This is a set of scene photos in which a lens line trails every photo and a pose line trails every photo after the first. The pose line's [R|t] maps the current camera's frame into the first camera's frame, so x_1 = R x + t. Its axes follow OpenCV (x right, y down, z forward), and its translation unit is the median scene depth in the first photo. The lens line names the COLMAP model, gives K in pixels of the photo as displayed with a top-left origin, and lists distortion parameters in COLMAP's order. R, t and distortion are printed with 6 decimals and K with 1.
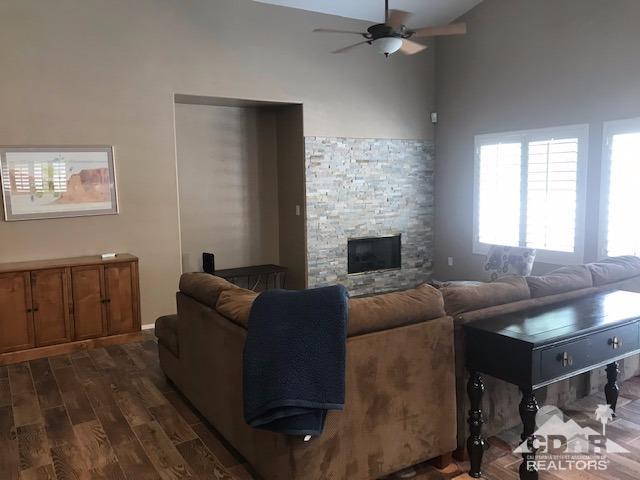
lens RADIAL K [[531.0, 0, 320.0], [0, 531.0, 240.0], [0, 0, 1]] dist [0.084335, -0.173266]
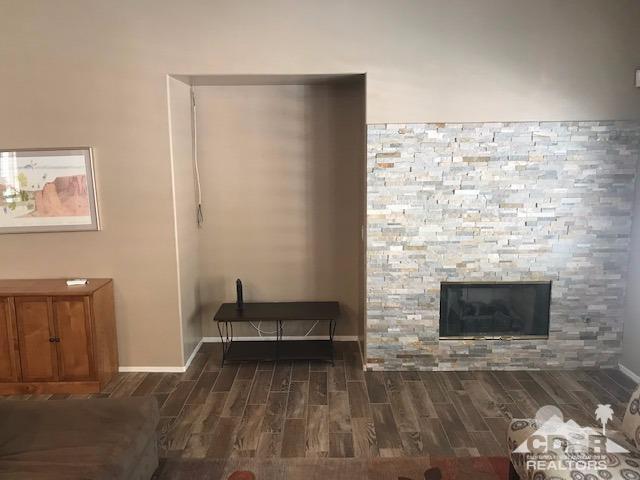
lens RADIAL K [[531.0, 0, 320.0], [0, 531.0, 240.0], [0, 0, 1]] dist [0.084335, -0.173266]
pose [[0.843192, 0.090907, -0.529871, 0.267072], [-0.062881, 0.995511, 0.070732, -0.089799], [0.533923, -0.026322, 0.845124, 0.388148]]
